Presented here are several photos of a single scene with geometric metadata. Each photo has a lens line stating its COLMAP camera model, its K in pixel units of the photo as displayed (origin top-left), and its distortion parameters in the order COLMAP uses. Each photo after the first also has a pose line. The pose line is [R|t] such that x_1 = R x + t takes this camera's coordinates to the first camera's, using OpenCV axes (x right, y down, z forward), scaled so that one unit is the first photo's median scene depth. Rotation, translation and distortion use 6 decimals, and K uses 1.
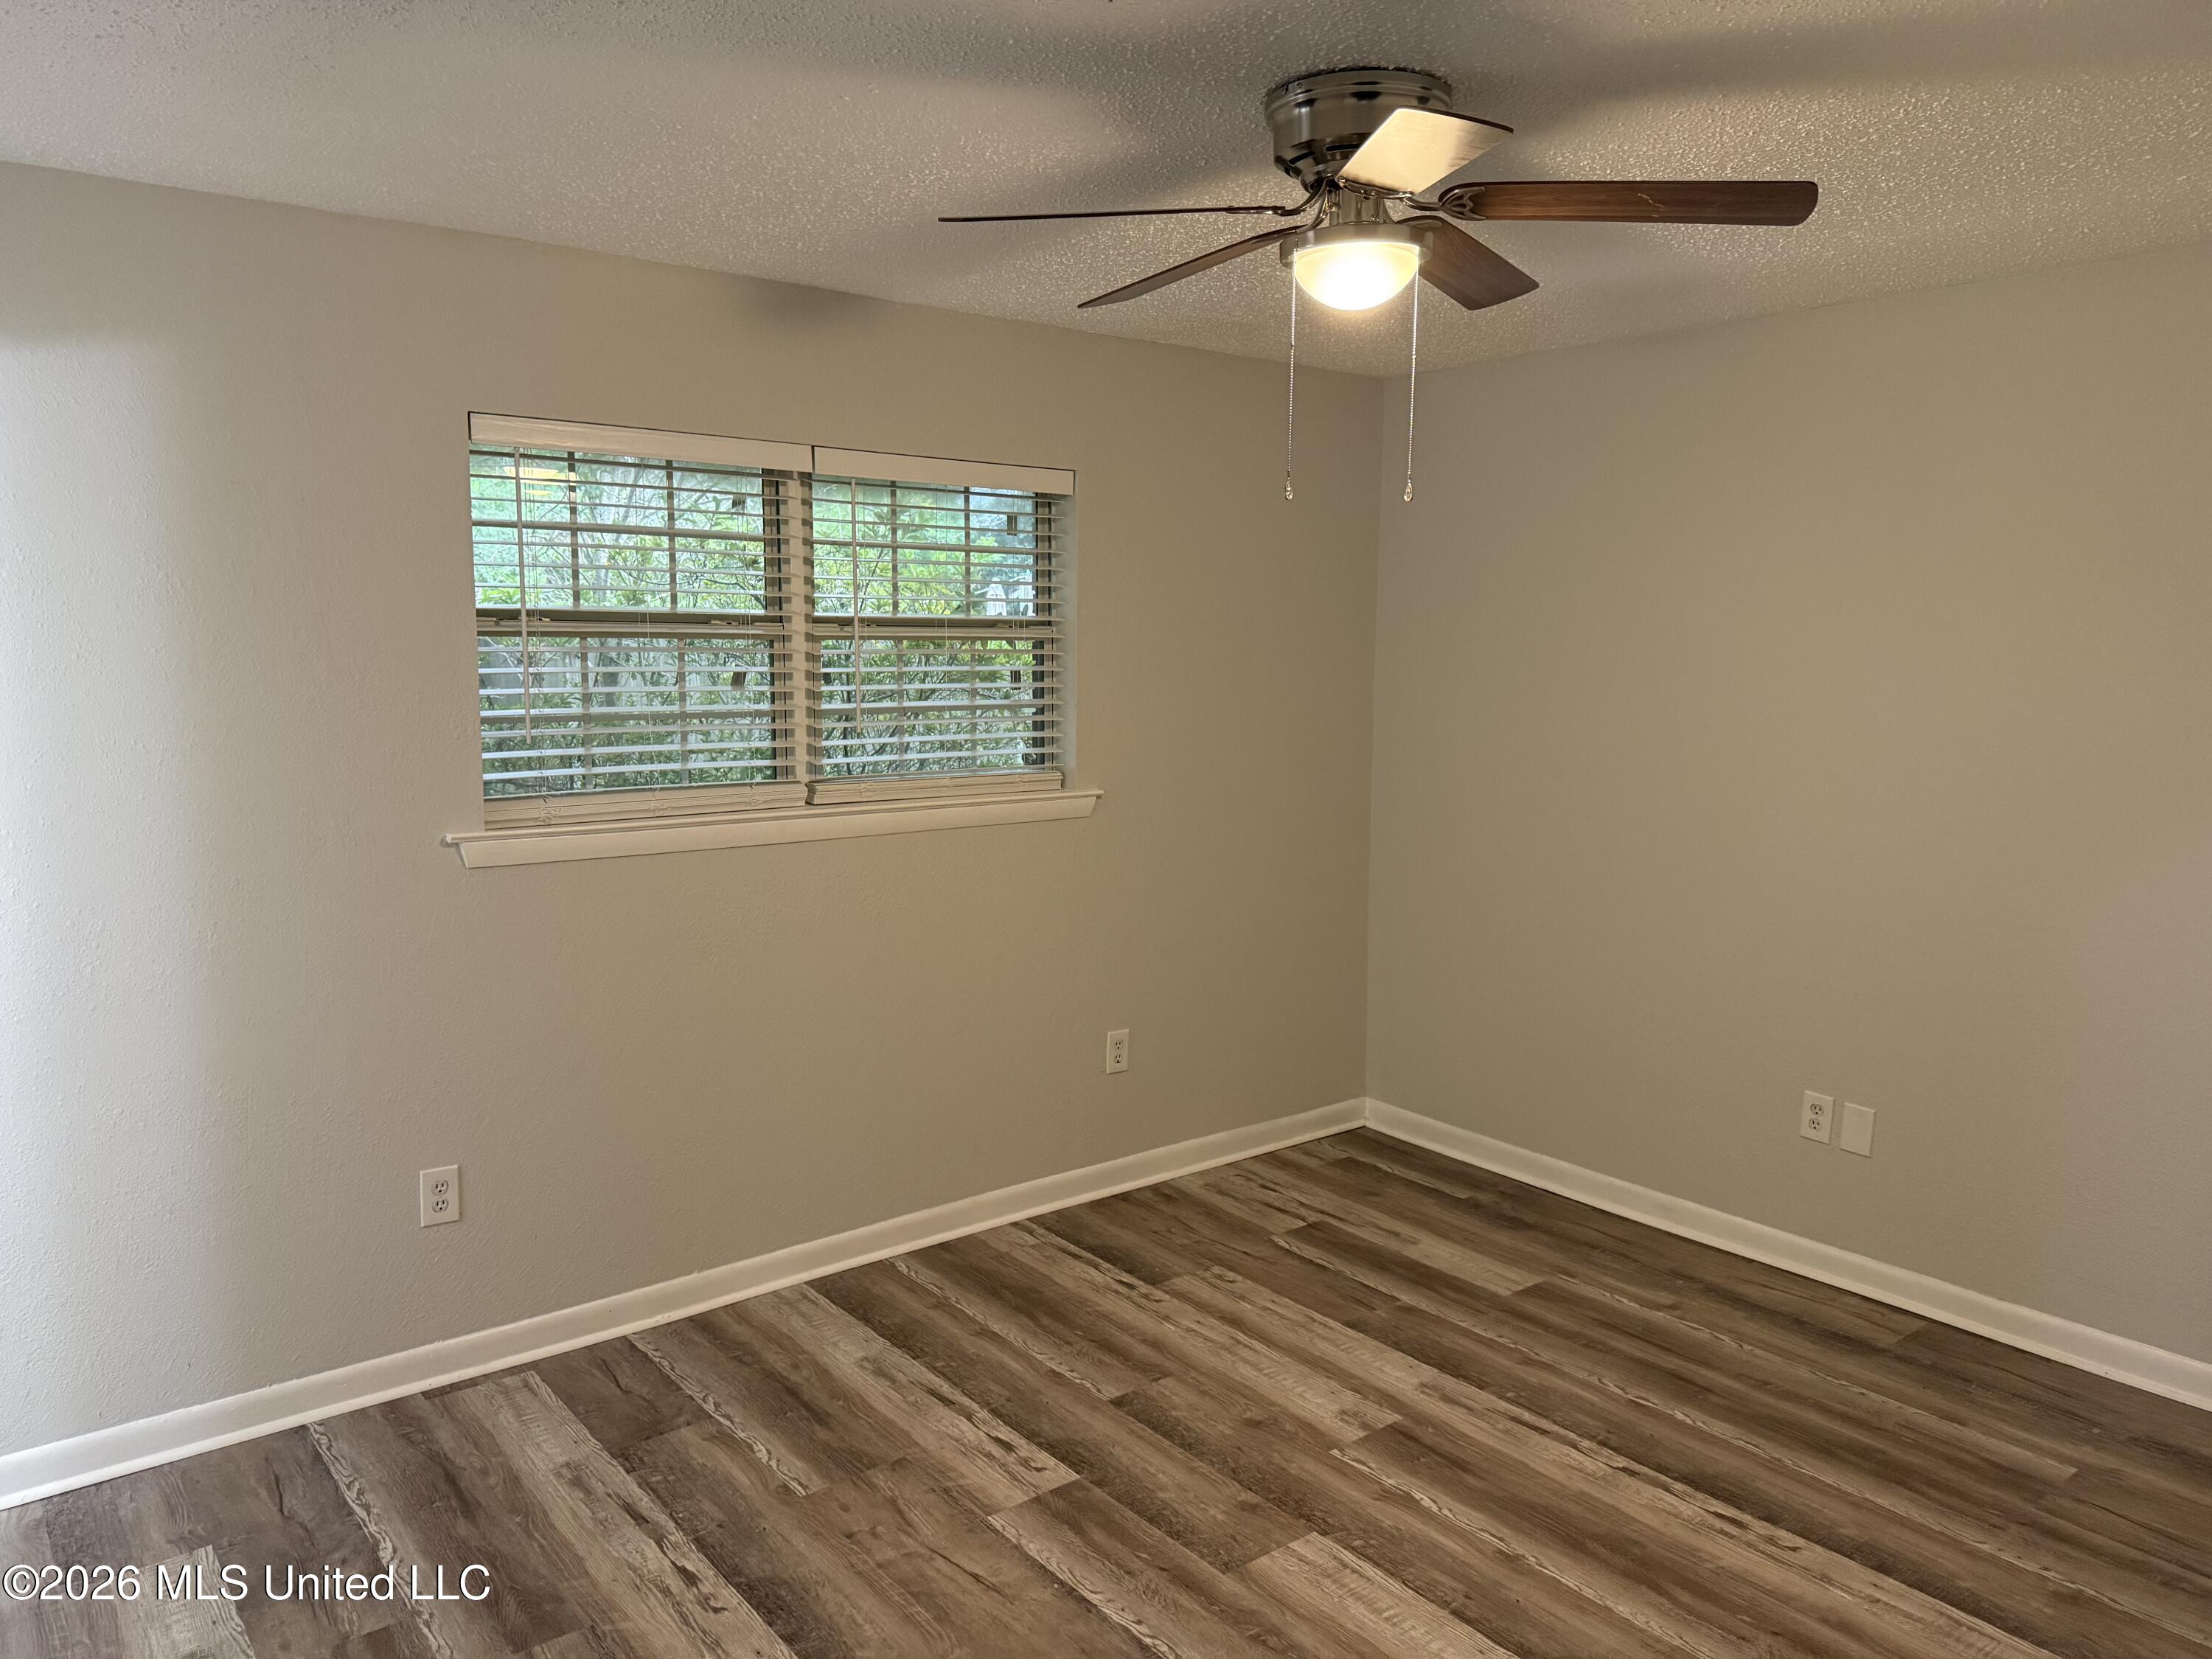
lens RADIAL K [[1567.1, 0, 1098.3], [0, 1567.1, 838.8], [0, 0, 1]] dist [0.018261, -0.026951]
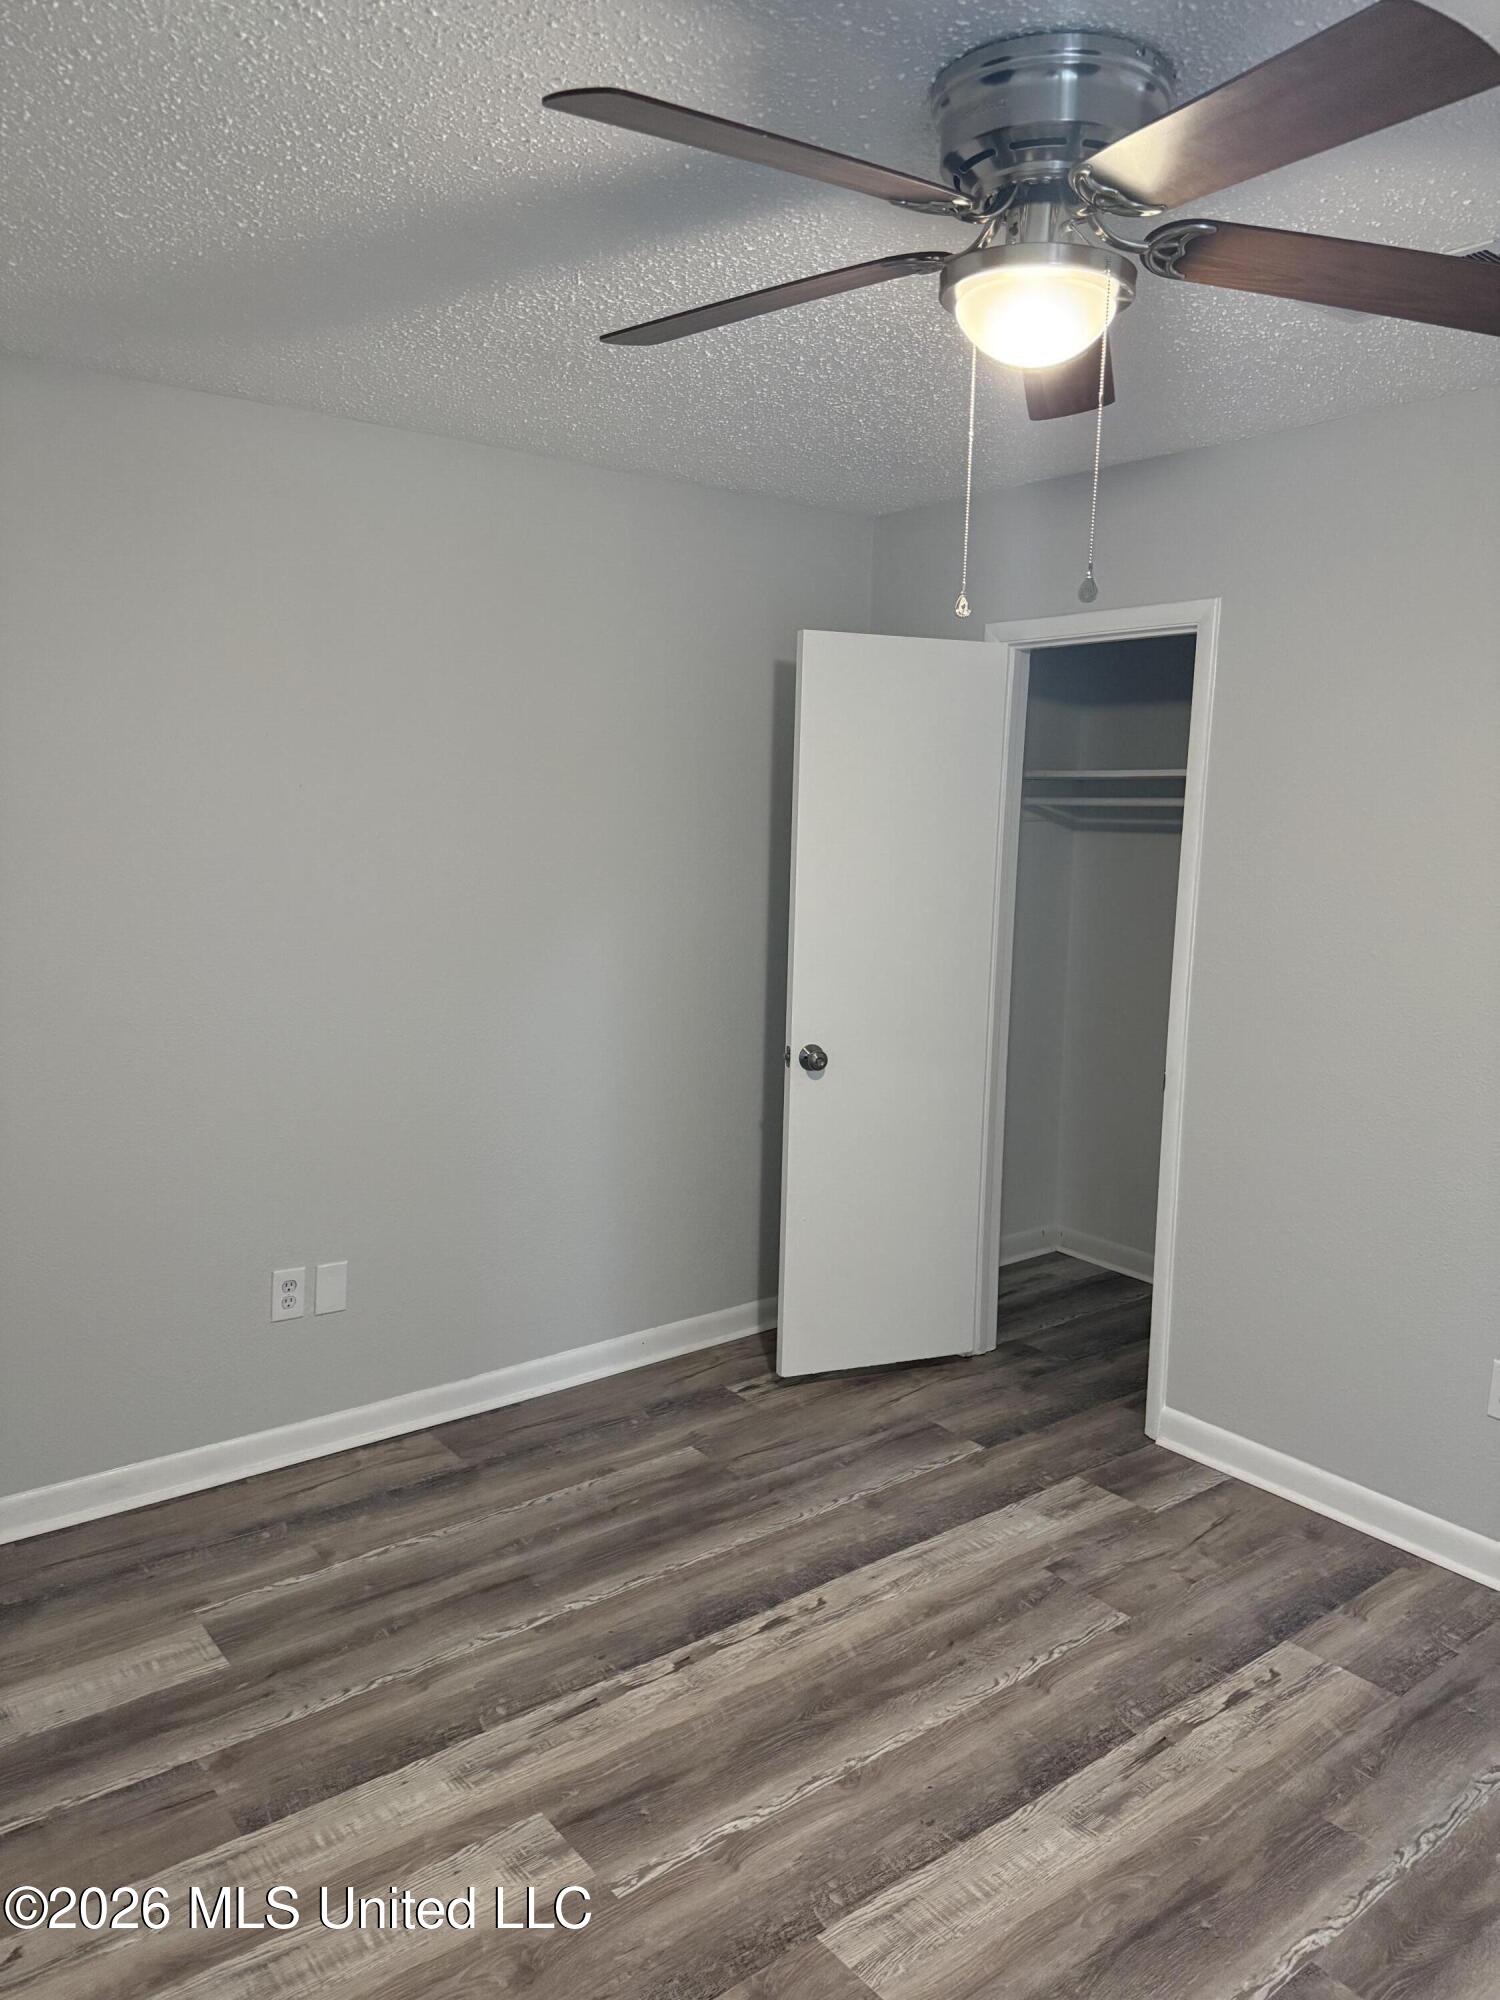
lens RADIAL K [[1435.3, 0, 750.0], [0, 1435.3, 1000.0], [0, 0, 1]] dist [-0.011563, 0.004277]
pose [[0.014591, -0.152045, 0.988266, -0.419084], [0.119273, 0.981579, 0.149255, -0.104750], [-0.992754, 0.115696, 0.032457, 0.817640]]
